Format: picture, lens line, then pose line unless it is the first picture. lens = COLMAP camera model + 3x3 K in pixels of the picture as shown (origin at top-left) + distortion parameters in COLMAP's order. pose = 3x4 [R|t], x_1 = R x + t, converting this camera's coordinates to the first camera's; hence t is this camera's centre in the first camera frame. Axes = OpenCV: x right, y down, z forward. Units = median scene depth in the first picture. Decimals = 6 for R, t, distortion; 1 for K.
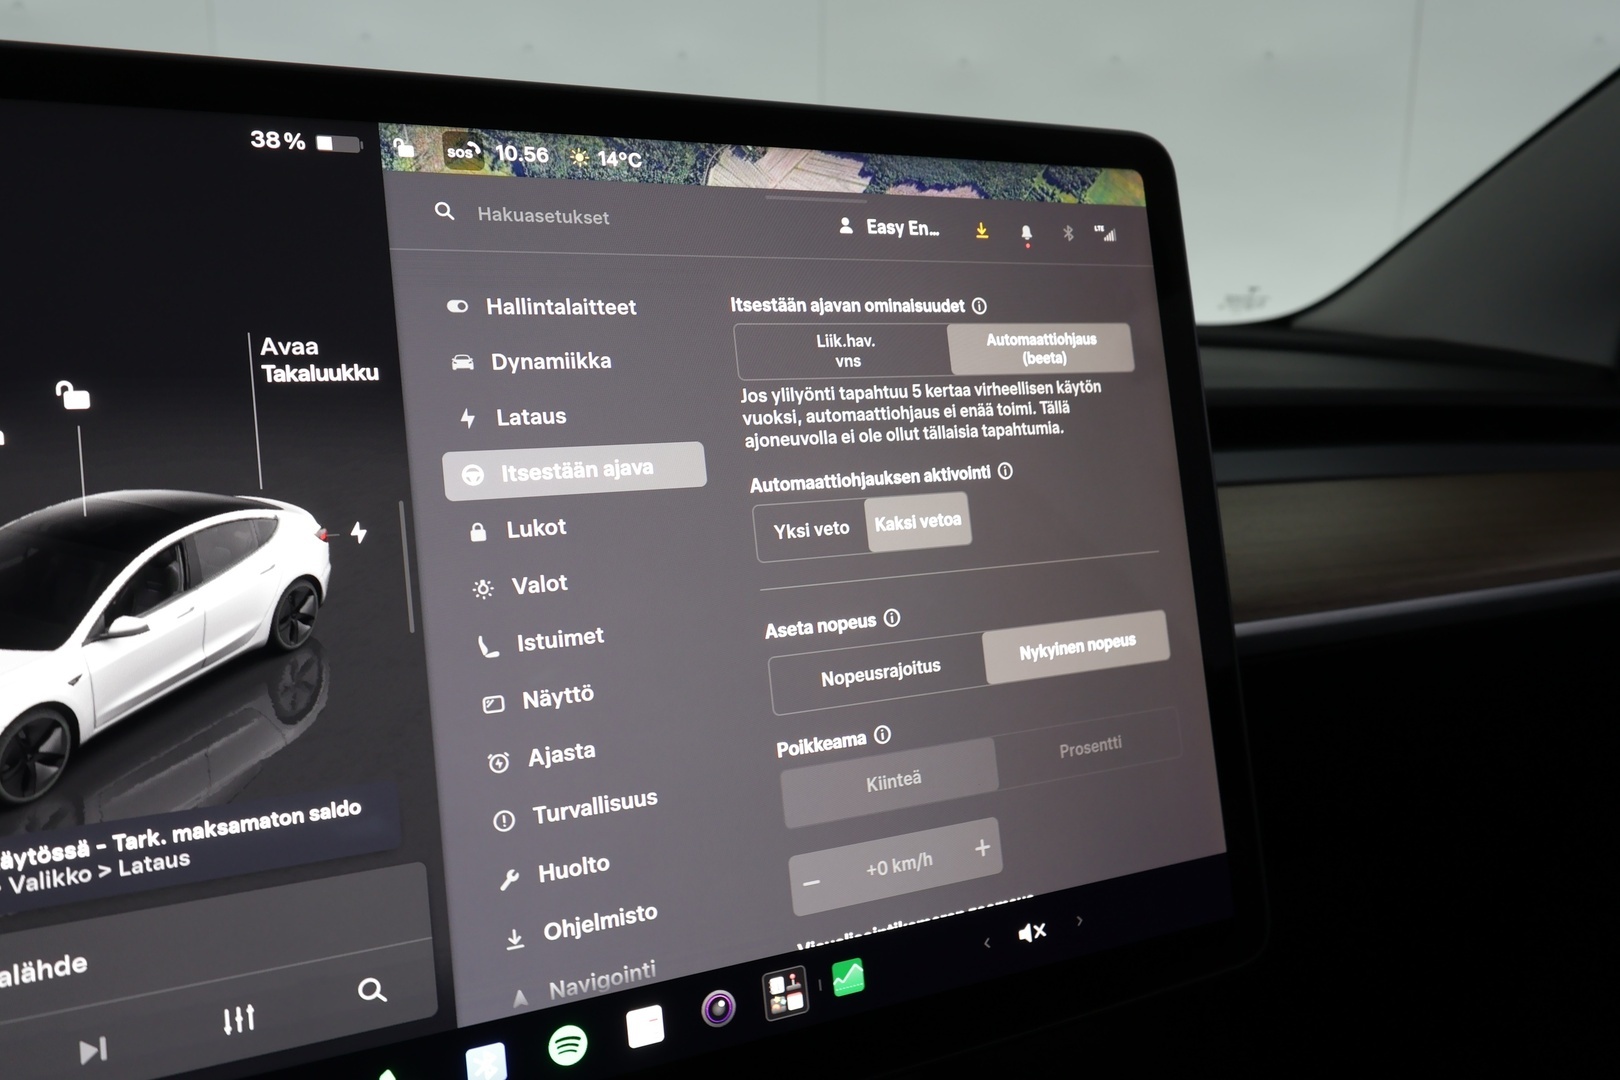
lens RADIAL K [[1293.7, 0, 805.7], [0, 1293.7, 538.9], [0, 0, 1]] dist [0.018191, 0.003729]
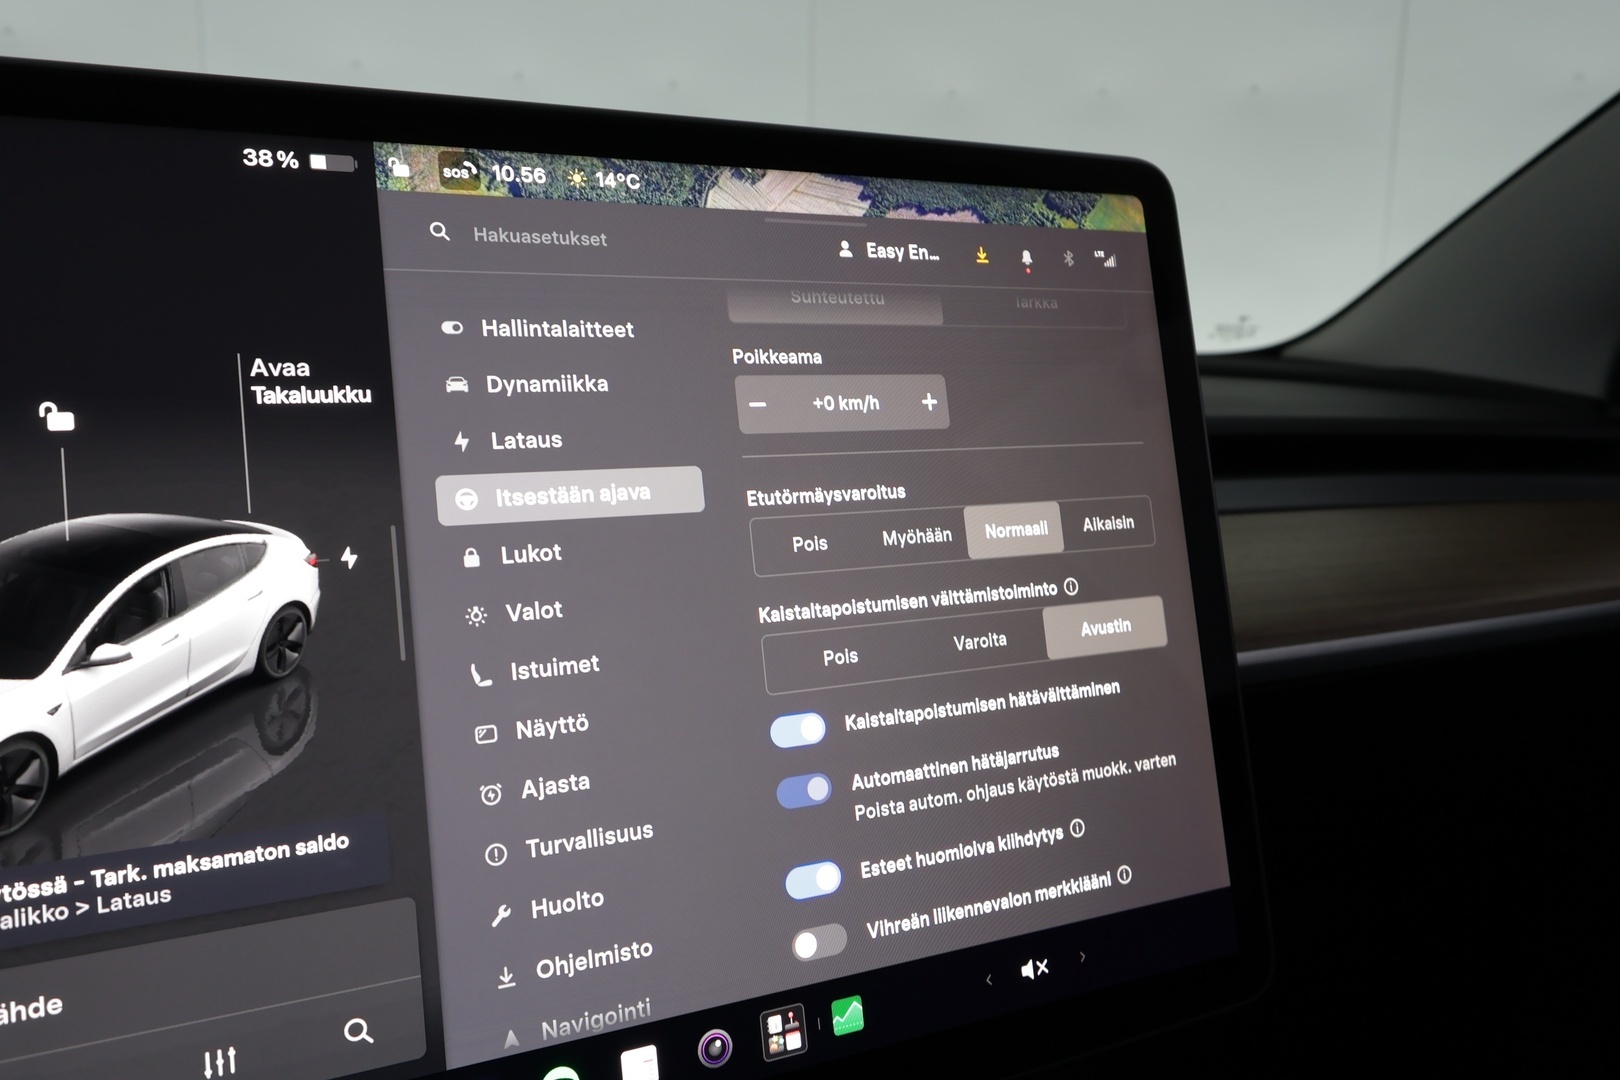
lens RADIAL K [[1293.7, 0, 805.7], [0, 1293.7, 538.9], [0, 0, 1]] dist [0.018191, 0.003729]
pose [[0.999934, 0.002264, 0.011304, -0.011698], [-0.002013, 0.999753, -0.022146, 0.001622], [-0.011352, 0.022121, 0.999691, 0.019059]]
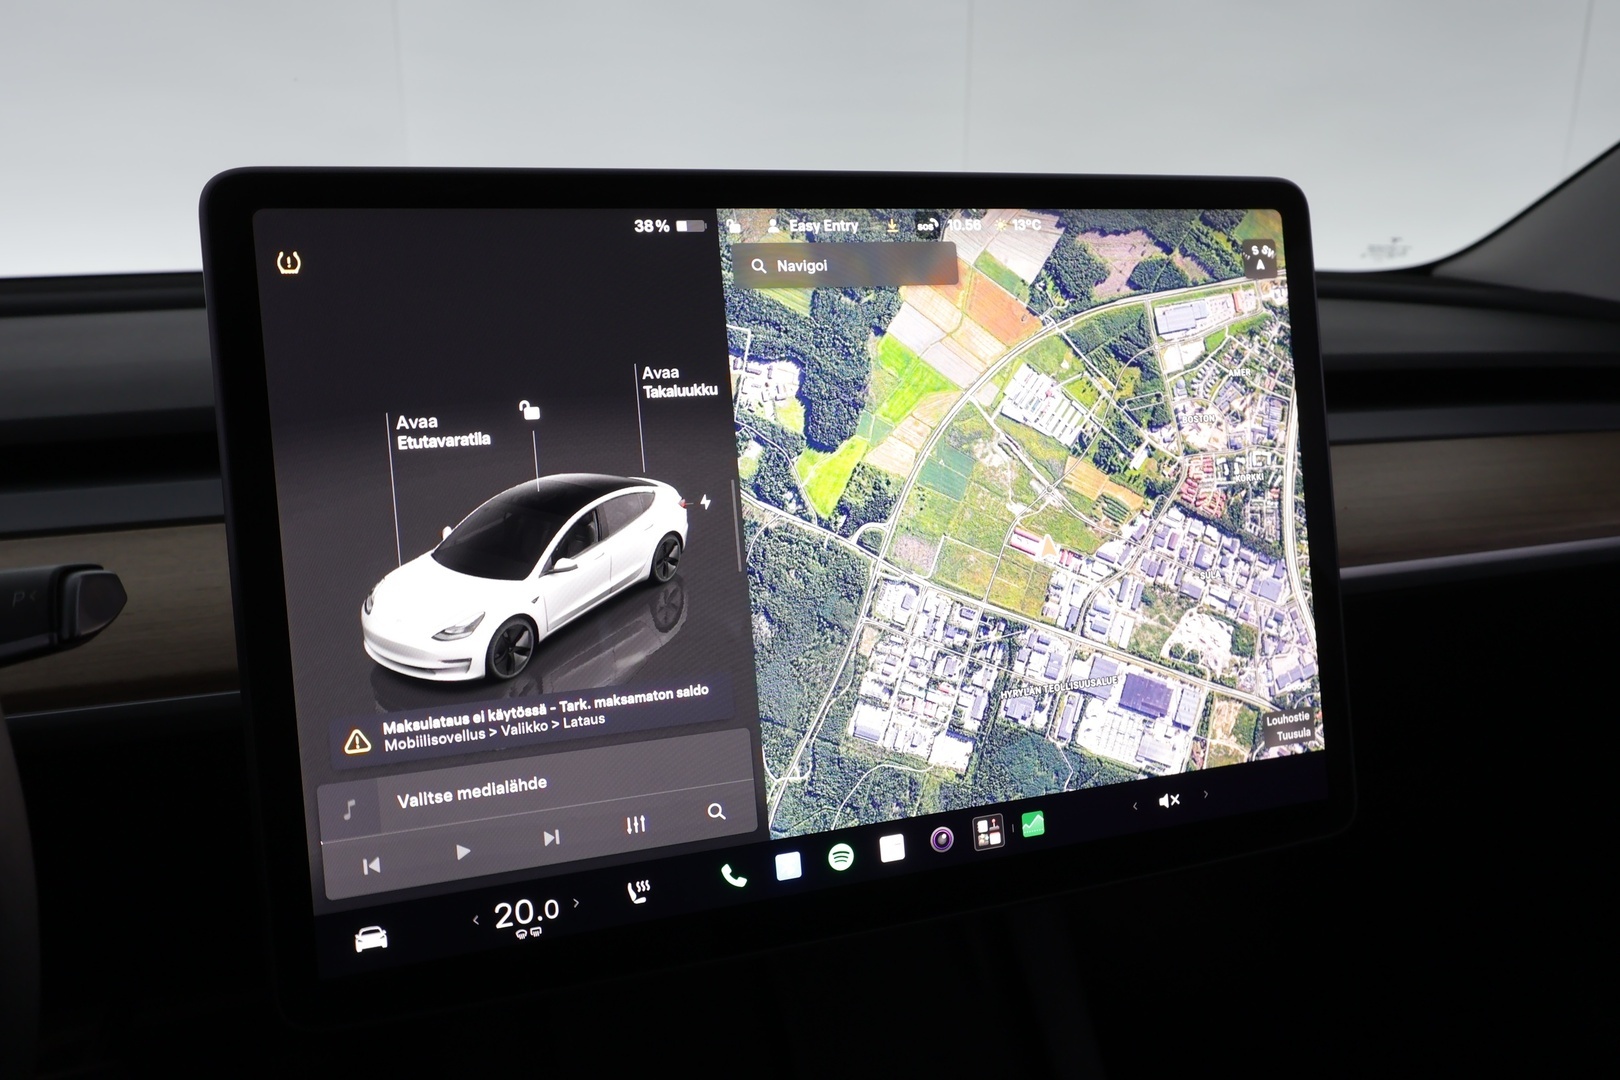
lens RADIAL K [[1293.7, 0, 805.7], [0, 1293.7, 538.9], [0, 0, 1]] dist [0.018191, 0.003729]
pose [[0.995067, 0.023363, -0.096415, -0.089380], [-0.016179, 0.997080, 0.074632, -0.070225], [0.097877, -0.072704, 0.992539, -0.405718]]
